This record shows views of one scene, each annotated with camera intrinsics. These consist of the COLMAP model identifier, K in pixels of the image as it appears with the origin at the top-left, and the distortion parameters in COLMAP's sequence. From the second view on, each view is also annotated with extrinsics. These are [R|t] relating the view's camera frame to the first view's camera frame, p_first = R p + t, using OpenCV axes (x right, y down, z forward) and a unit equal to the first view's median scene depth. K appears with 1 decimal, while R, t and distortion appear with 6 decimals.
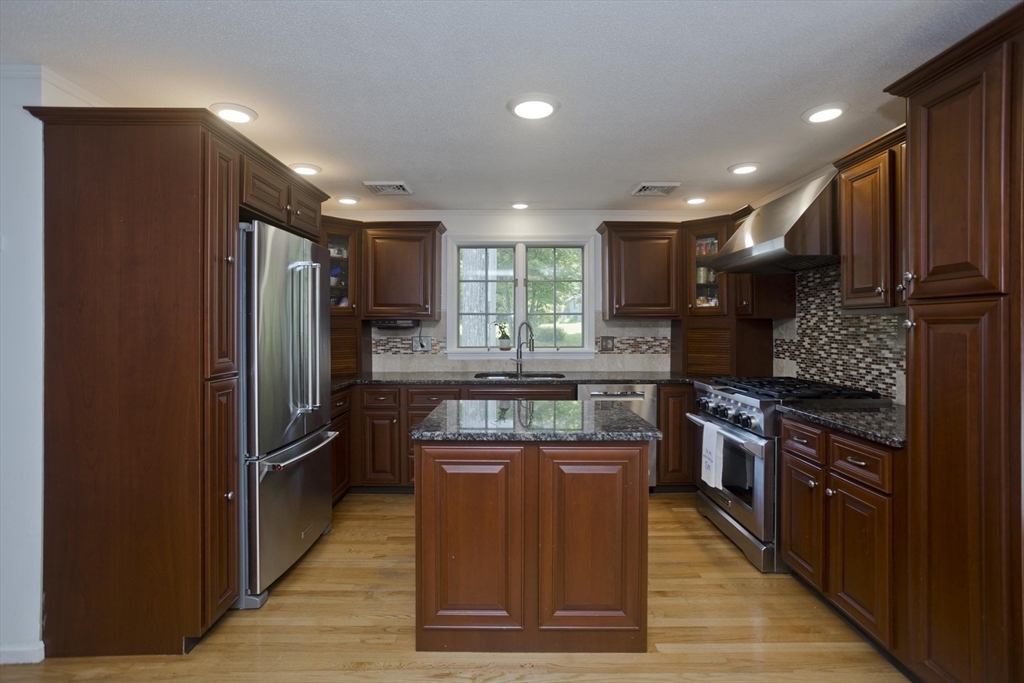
lens RADIAL K [[503.2, 0, 507.8], [0, 503.2, 330.5], [0, 0, 1]] dist [-0.028265, 0.018534]
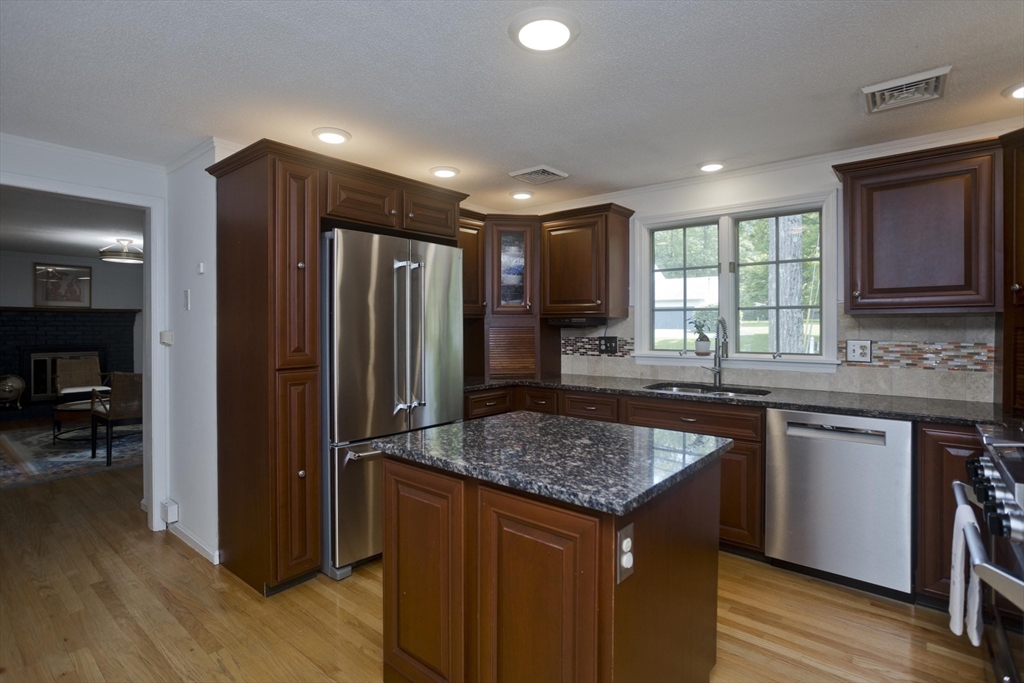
lens RADIAL K [[503.2, 0, 509.3], [0, 503.2, 332.5], [0, 0, 1]] dist [-0.028265, 0.018534]
pose [[0.767729, 0.007763, -0.640727, 0.291296], [-0.004728, 0.999968, 0.006450, -0.000033], [0.640757, -0.001923, 0.767742, 0.231632]]
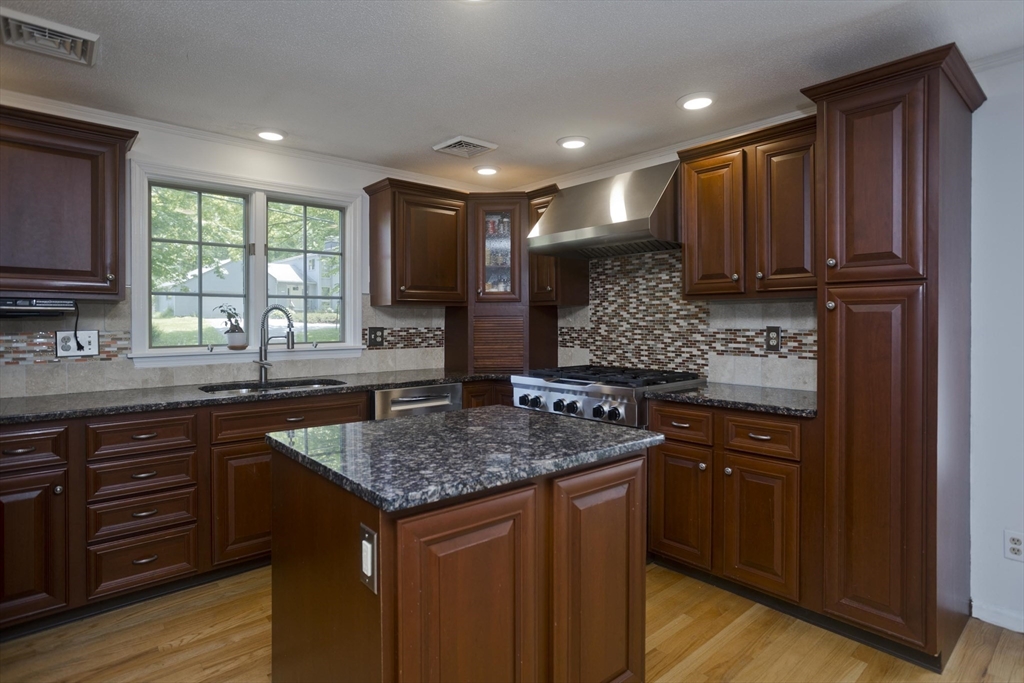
lens RADIAL K [[555.5, 0, 508.3], [0, 555.5, 327.0], [0, 0, 1]] dist [-0.030451, 0.000861]
pose [[0.751302, -0.007755, 0.659913, -0.239293], [0.008187, 0.999964, 0.002431, 0.012106], [-0.659908, 0.003576, 0.751338, 0.242860]]
